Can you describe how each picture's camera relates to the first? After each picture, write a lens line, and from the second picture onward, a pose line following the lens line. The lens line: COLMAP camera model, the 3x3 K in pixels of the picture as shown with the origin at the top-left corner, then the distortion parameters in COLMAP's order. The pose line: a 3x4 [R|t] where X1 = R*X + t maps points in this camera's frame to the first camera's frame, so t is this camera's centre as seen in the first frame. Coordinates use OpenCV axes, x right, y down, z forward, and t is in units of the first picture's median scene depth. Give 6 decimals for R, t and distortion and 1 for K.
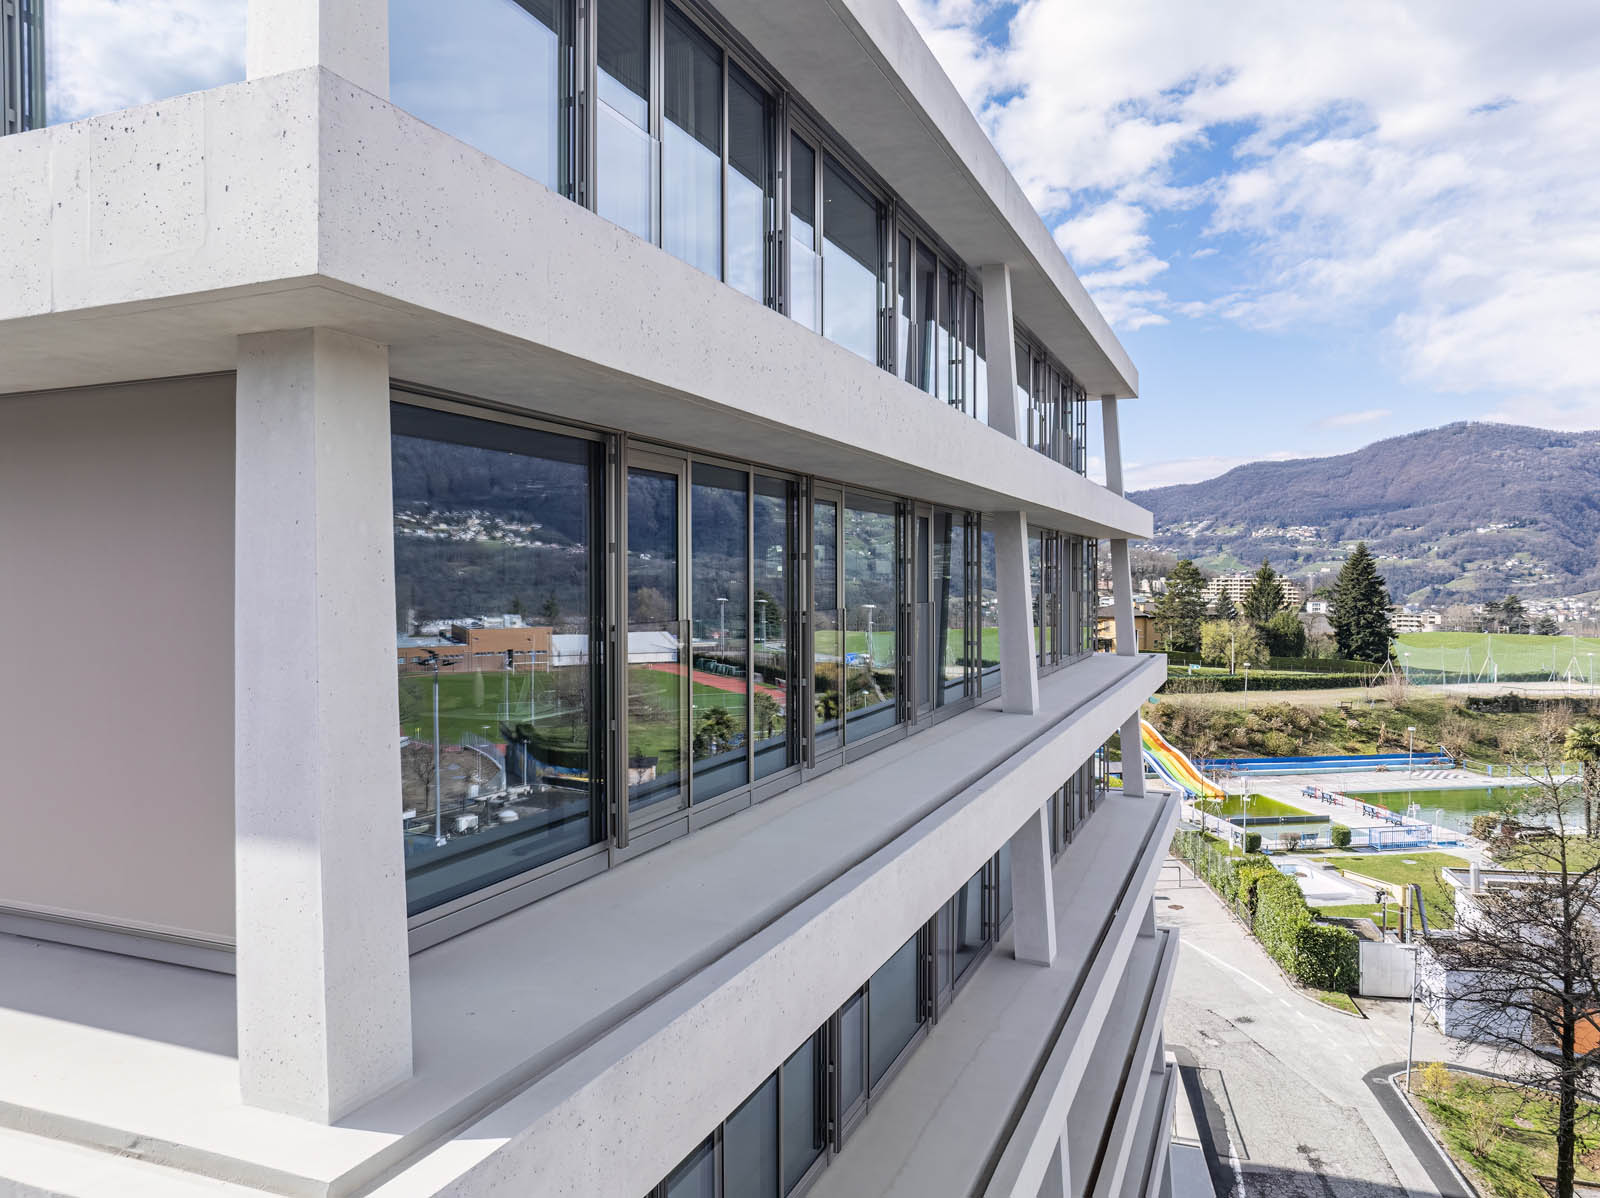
lens RADIAL K [[1119.8, 0, 800.0], [0, 1119.8, 599.0], [0, 0, 1]] dist [-0.007757, 0.001324]
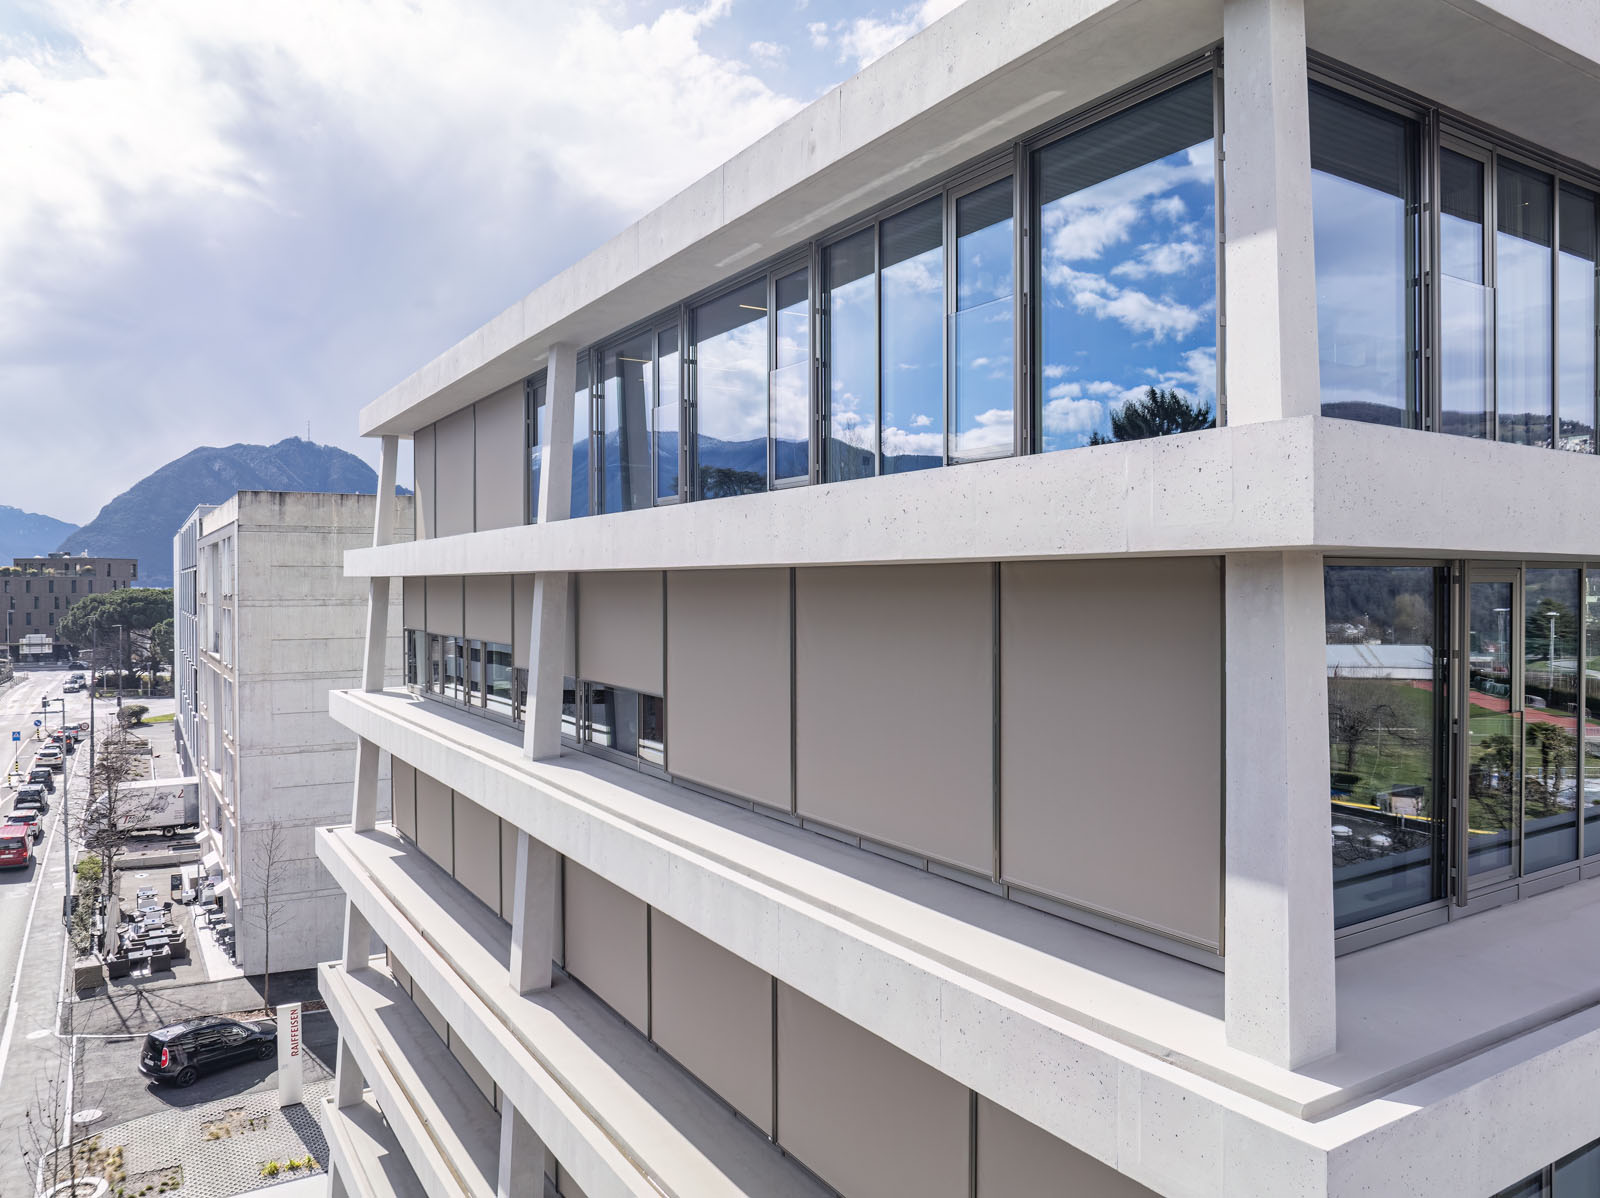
lens RADIAL K [[1281.4, 0, 801.4], [0, 1281.4, 563.3], [0, 0, 1]] dist [0.014595, 0.015554]
pose [[0.853836, 0.017768, -0.520239, -0.065594], [-0.013204, 0.999835, 0.012477, -0.195748], [0.520375, -0.003784, 0.853929, -0.697953]]
